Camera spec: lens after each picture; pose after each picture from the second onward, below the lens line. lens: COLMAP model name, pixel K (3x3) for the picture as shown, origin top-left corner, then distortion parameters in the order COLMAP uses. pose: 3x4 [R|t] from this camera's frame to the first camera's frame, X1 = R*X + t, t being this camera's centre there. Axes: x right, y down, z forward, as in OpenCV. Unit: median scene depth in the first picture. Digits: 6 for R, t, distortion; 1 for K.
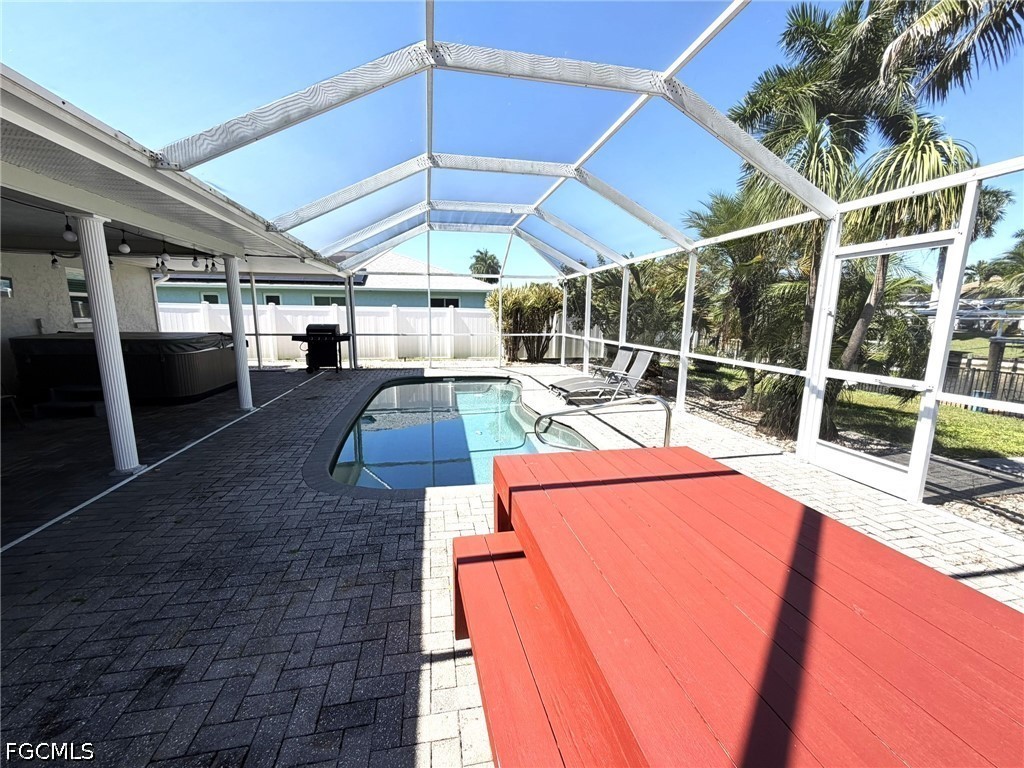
lens RADIAL K [[410.7, 0, 508.2], [0, 410.7, 385.5], [0, 0, 1]] dist [-0.000249, 0.000481]
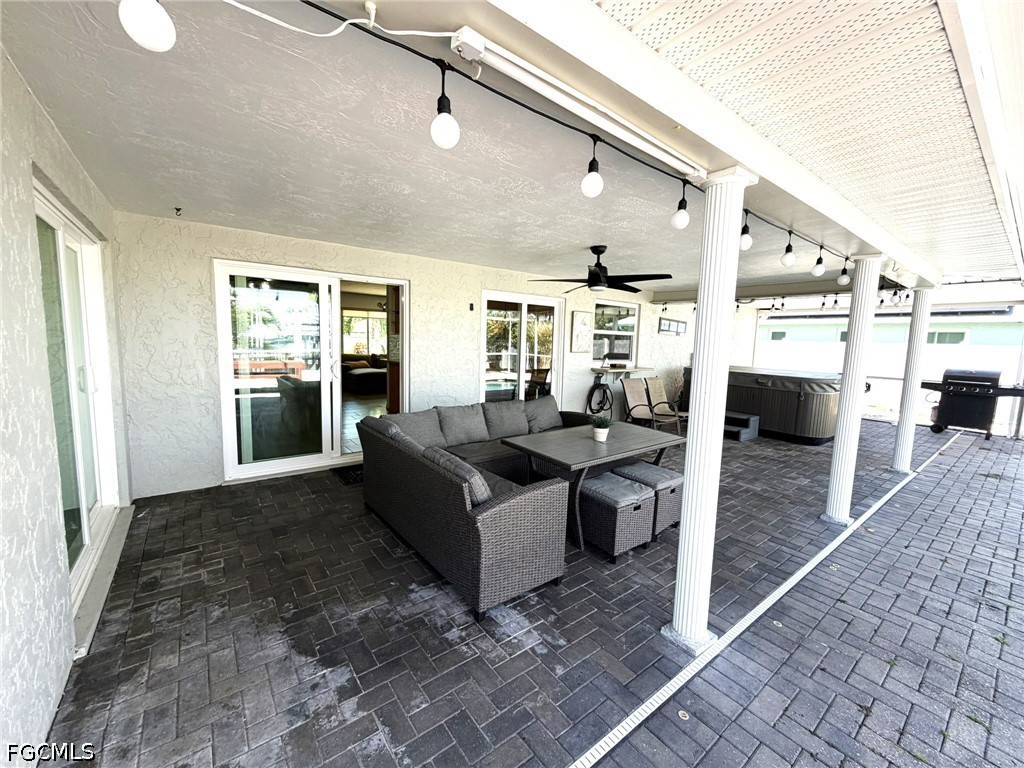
lens RADIAL K [[410.7, 0, 508.2], [0, 410.7, 385.5], [0, 0, 1]] dist [-0.000249, 0.000481]
pose [[0.441295, 0.101776, -0.891572, -0.396909], [-0.176553, 0.983975, 0.024937, 0.012650], [0.879823, 0.146405, 0.452192, -0.122104]]
